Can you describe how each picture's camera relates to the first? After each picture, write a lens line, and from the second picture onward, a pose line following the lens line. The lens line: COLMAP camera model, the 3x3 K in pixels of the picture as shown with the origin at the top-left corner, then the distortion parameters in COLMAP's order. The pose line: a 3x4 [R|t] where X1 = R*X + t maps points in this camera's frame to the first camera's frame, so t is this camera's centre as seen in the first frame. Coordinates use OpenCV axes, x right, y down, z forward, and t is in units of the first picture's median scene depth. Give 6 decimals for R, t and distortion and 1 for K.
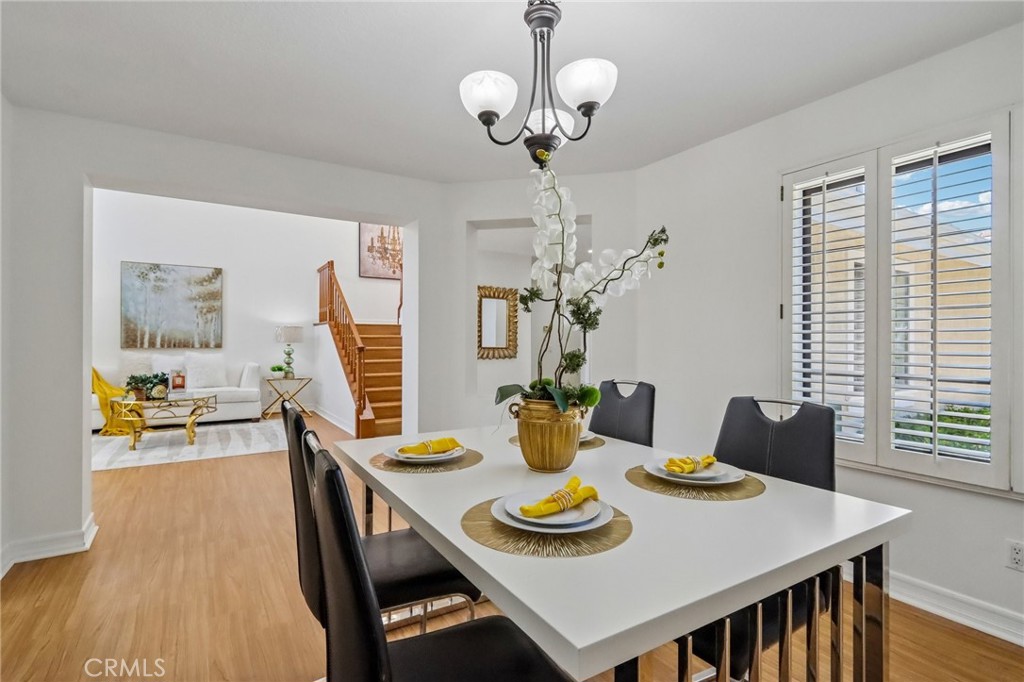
lens RADIAL K [[488.8, 0, 511.3], [0, 488.8, 339.9], [0, 0, 1]] dist [-0.002179, -0.000014]
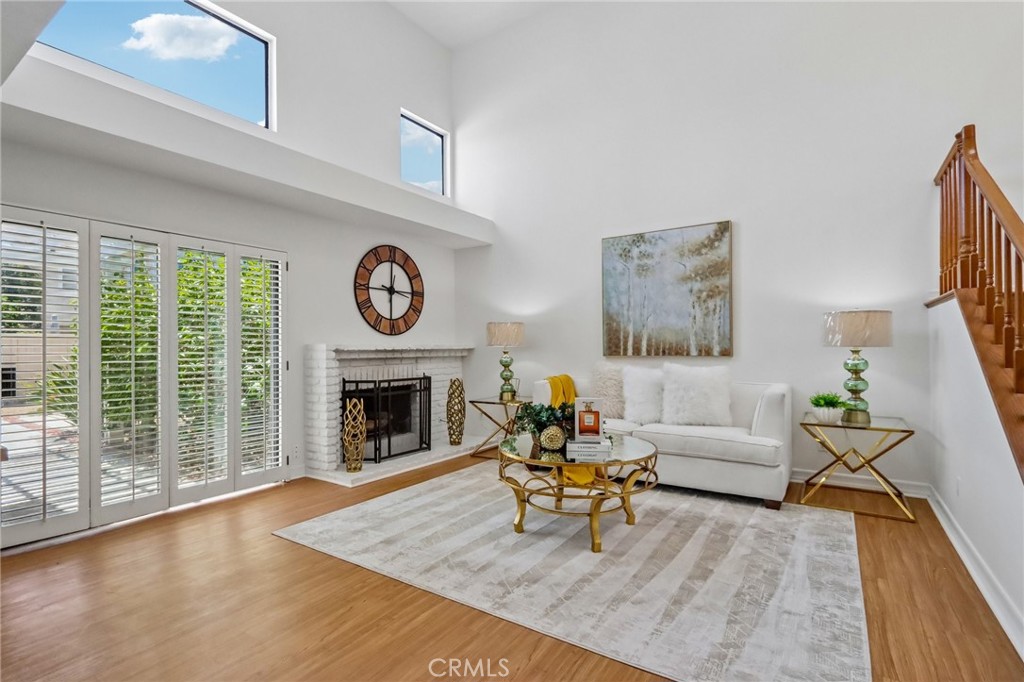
lens RADIAL K [[488.8, 0, 501.6], [0, 488.8, 348.1], [0, 0, 1]] dist [-0.002179, -0.000014]
pose [[0.399730, -0.004529, -0.916622, -0.172920], [0.013333, 0.999911, 0.000874, 0.002220], [0.916536, -0.012571, 0.399755, 0.535499]]
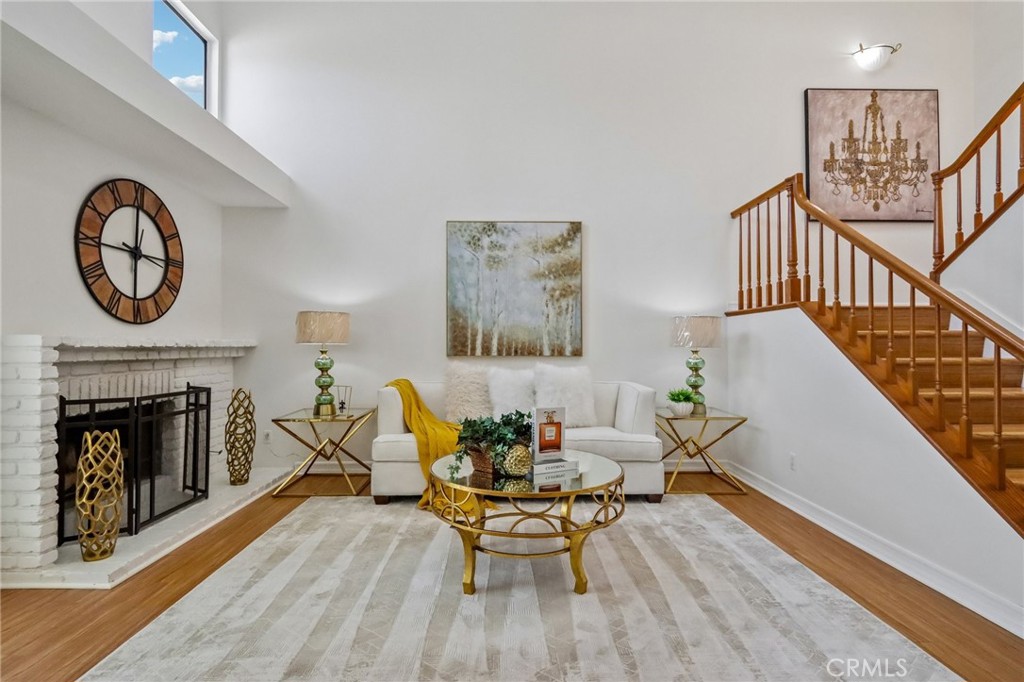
lens RADIAL K [[508.3, 0, 514.8], [0, 508.3, 341.2], [0, 0, 1]] dist [-0.003915, 0.000178]
pose [[0.857564, -0.007150, -0.514328, -0.361070], [0.003646, 0.999963, -0.007821, 0.002599], [0.514365, 0.004832, 0.857558, 0.449986]]
